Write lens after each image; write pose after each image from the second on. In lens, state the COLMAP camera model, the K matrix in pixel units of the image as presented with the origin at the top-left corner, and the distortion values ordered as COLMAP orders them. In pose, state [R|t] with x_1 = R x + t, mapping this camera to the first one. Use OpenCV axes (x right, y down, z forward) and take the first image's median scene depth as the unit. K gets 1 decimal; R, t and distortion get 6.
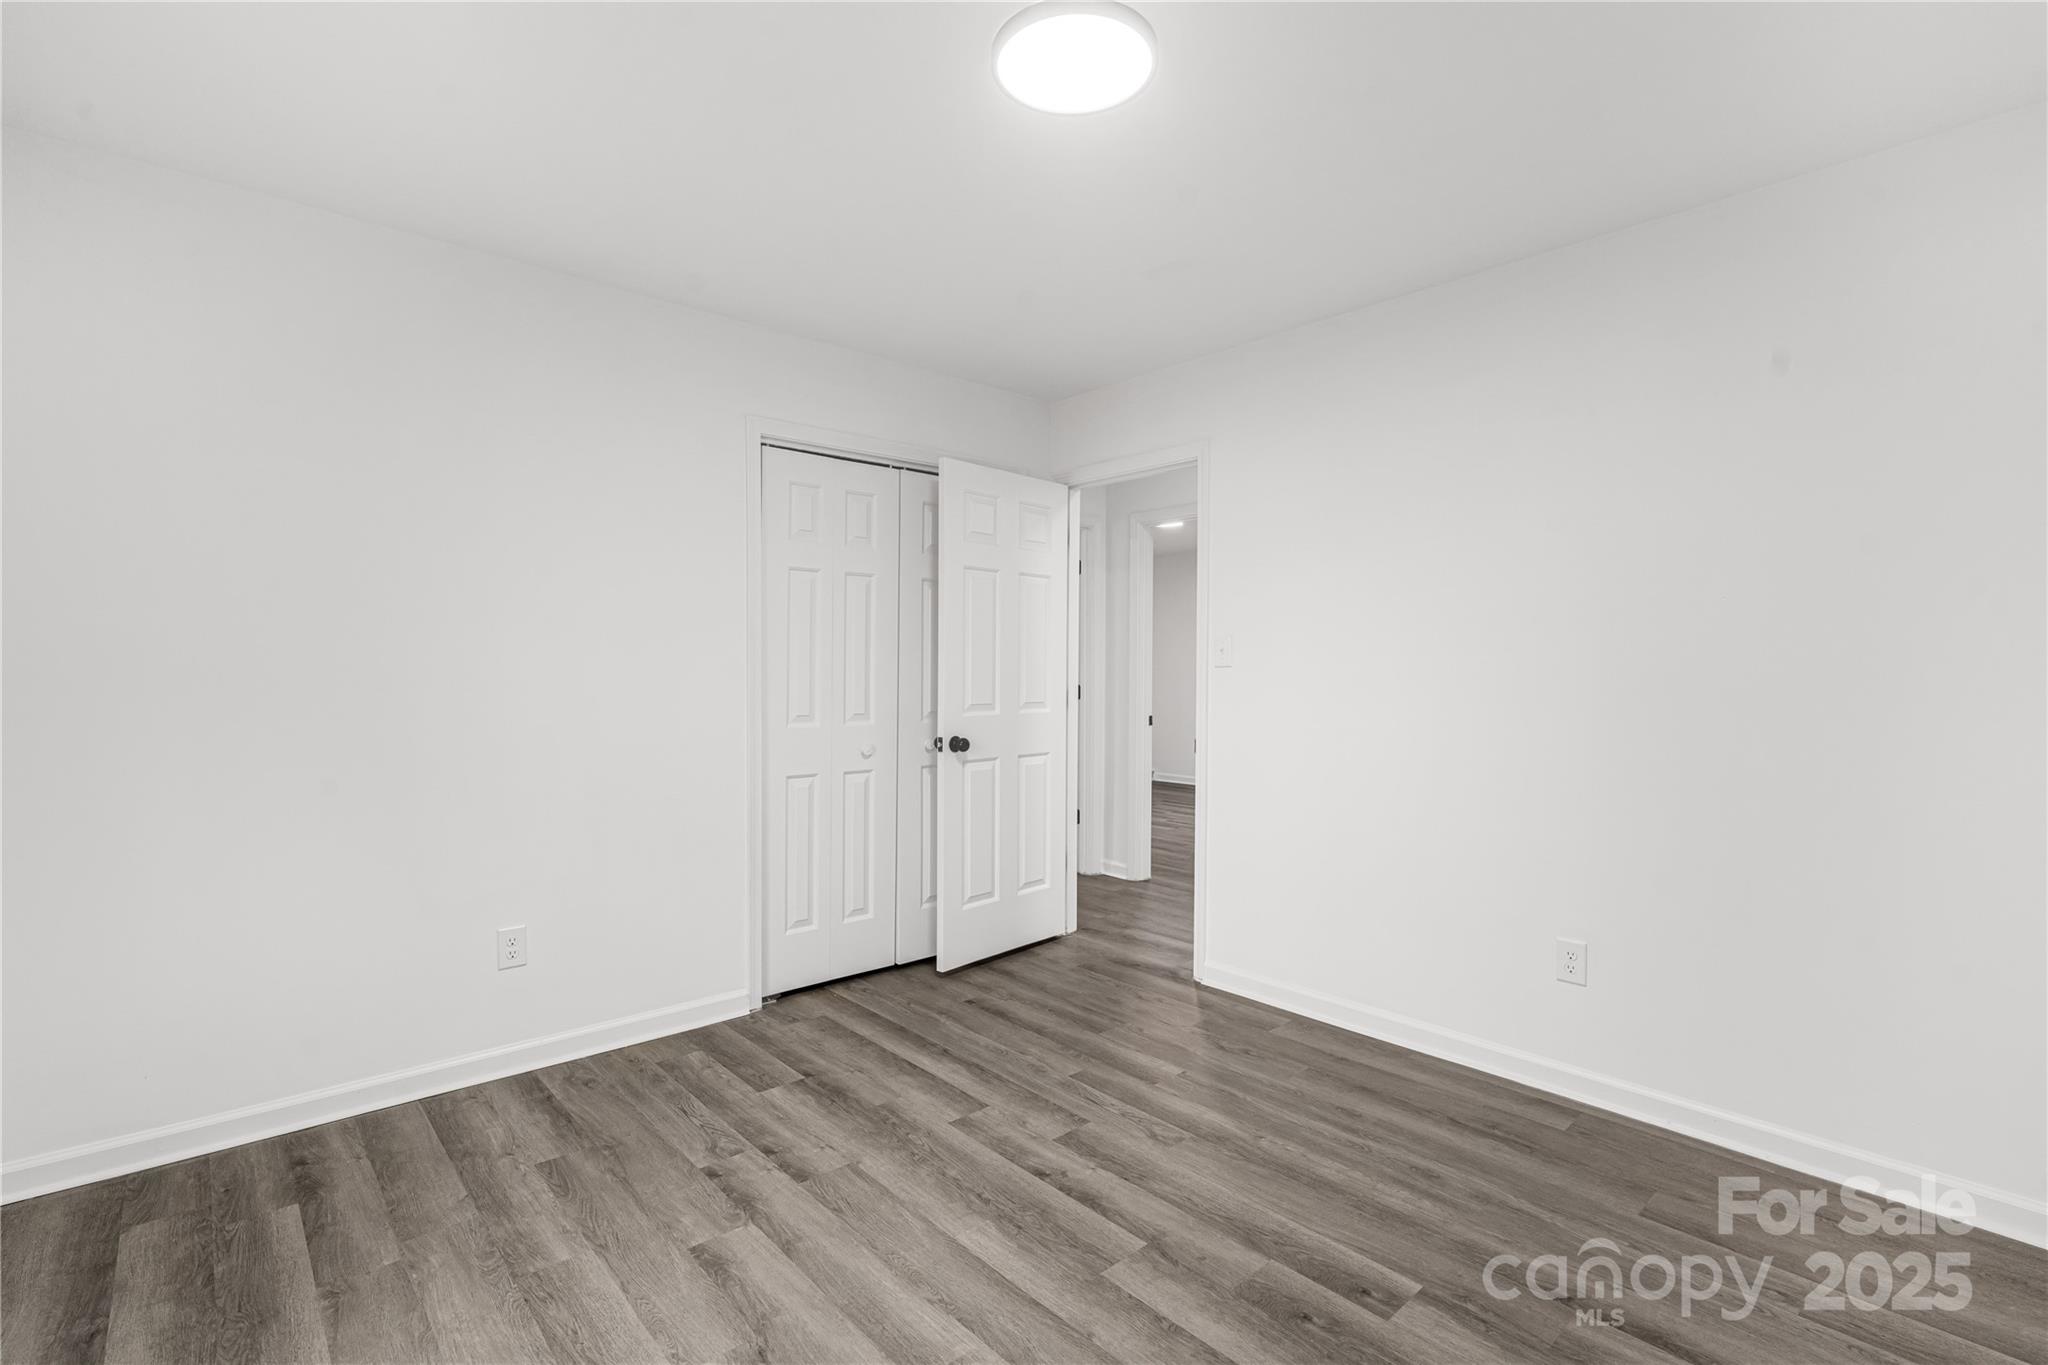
lens RADIAL K [[939.7, 0, 1021.4], [0, 939.7, 675.8], [0, 0, 1]] dist [-0.001034, -0.000822]
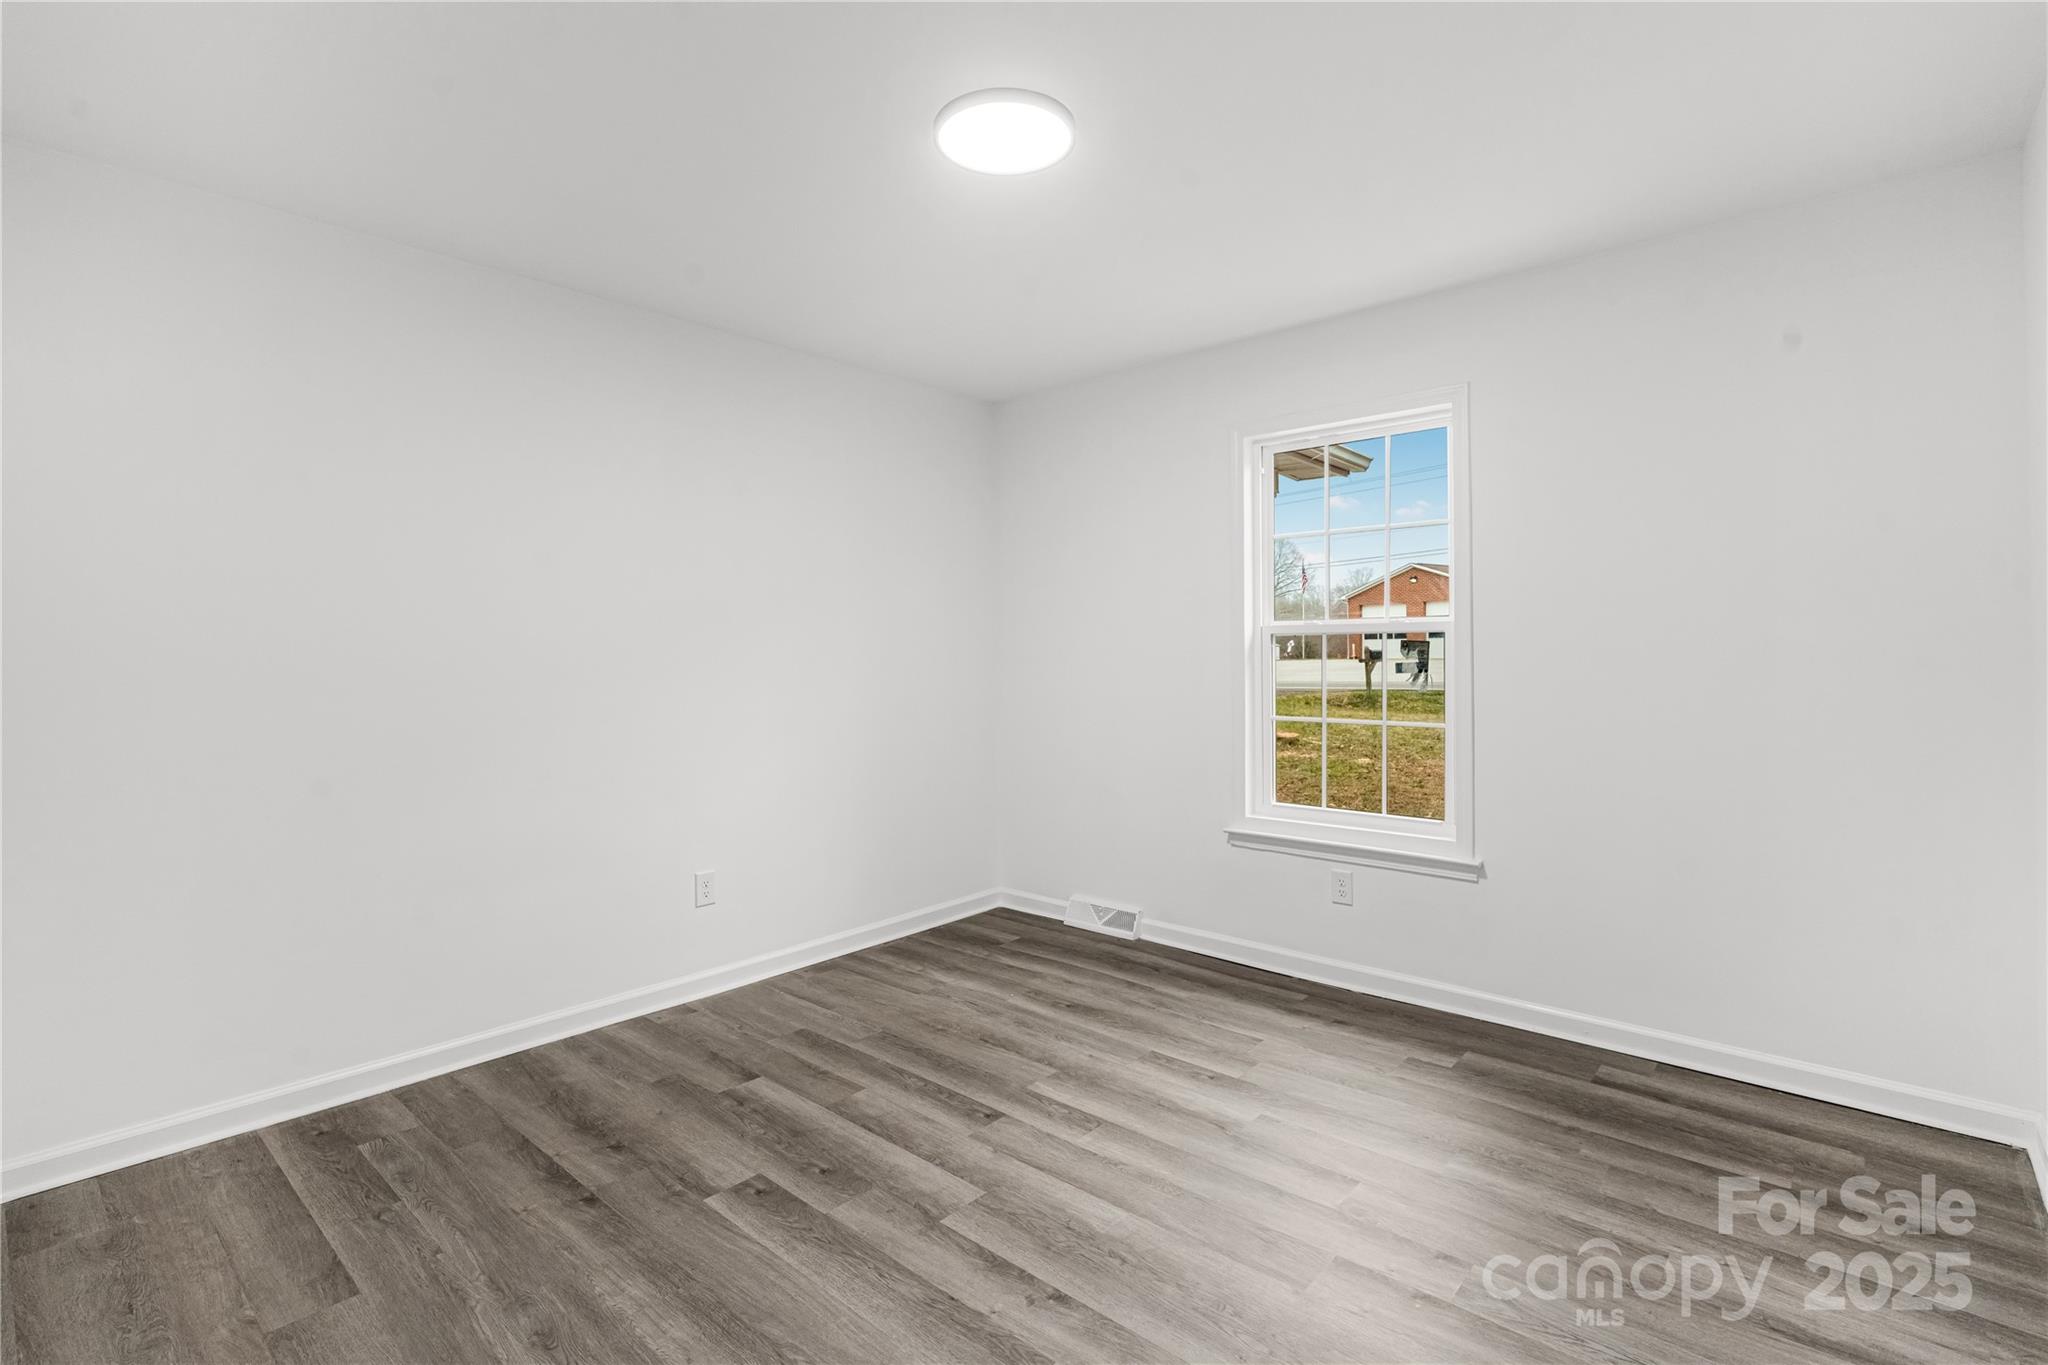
lens RADIAL K [[939.7, 0, 1027.2], [0, 939.7, 673.3], [0, 0, 1]] dist [-0.001034, -0.000822]
pose [[-0.993377, 0.006883, -0.114691, 0.149850], [0.003663, 0.999594, 0.028254, -0.015649], [0.114838, 0.027647, -0.992999, 1.967827]]
